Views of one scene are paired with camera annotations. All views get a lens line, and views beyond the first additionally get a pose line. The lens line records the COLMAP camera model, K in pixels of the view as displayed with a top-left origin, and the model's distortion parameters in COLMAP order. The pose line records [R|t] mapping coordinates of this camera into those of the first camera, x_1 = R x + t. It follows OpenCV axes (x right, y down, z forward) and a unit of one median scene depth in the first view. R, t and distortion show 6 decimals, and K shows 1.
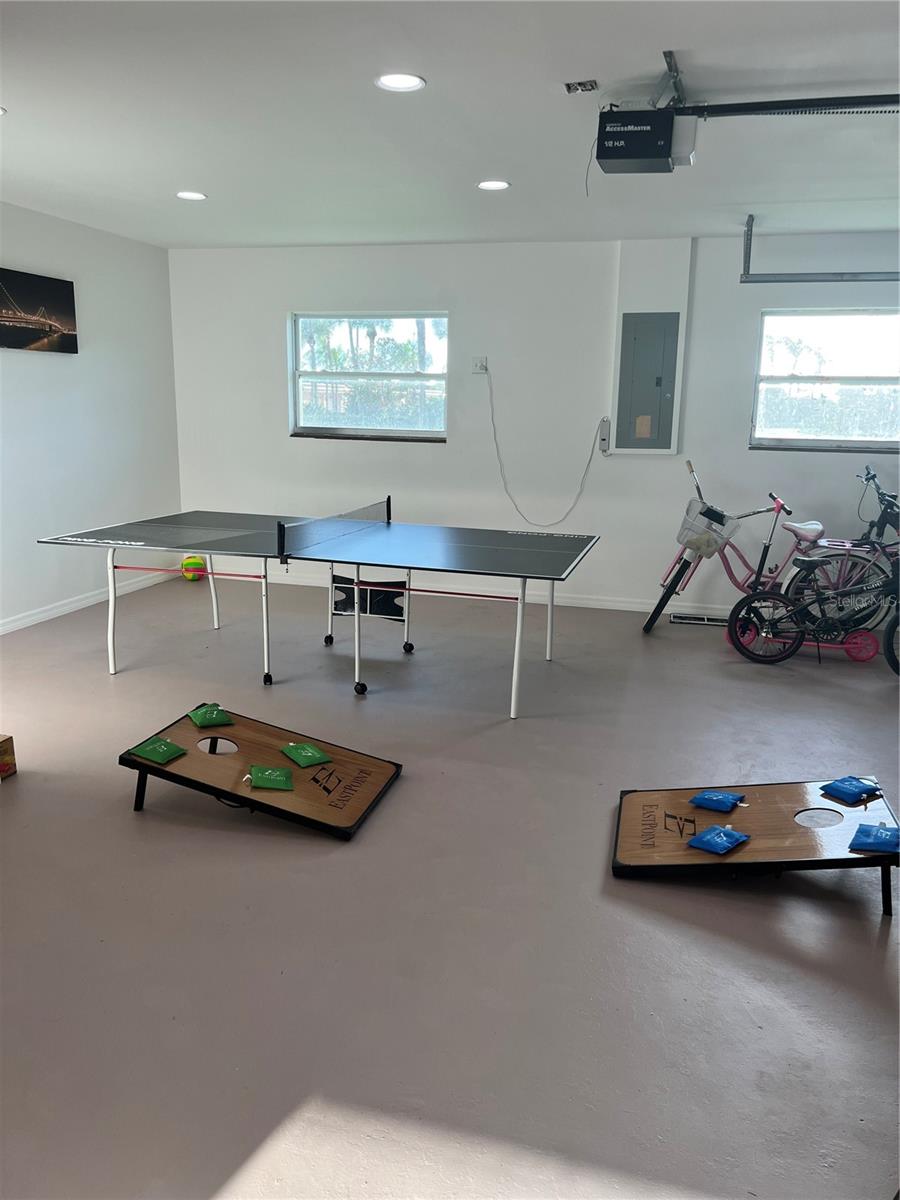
lens RADIAL K [[877.8, 0, 446.6], [0, 877.8, 601.6], [0, 0, 1]] dist [0.043271, -0.060670]
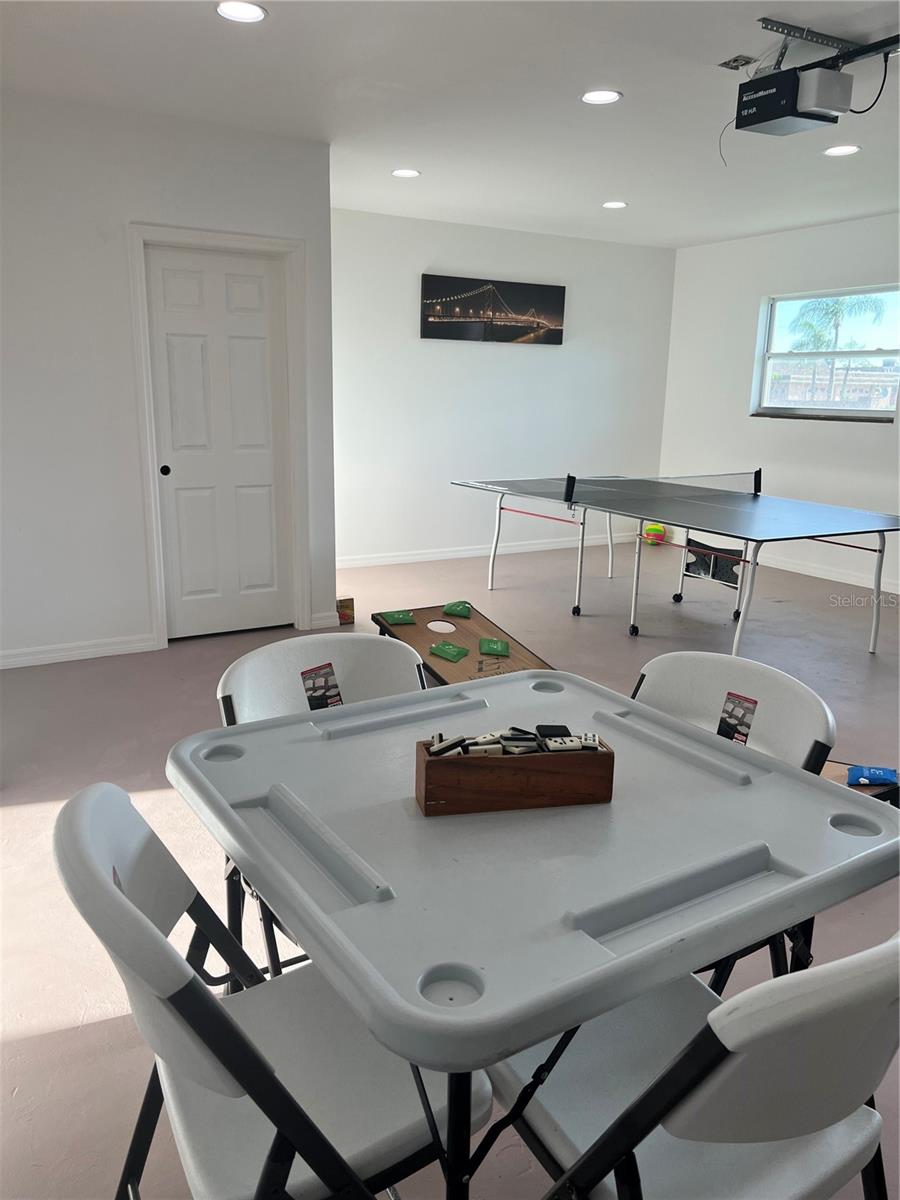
lens RADIAL K [[877.8, 0, 446.6], [0, 877.8, 601.6], [0, 0, 1]] dist [0.043271, -0.060670]
pose [[0.718413, 0.155140, -0.678097, 0.409780], [-0.155766, 0.985937, 0.060543, 0.027524], [0.677953, 0.062129, 0.732475, 0.012232]]
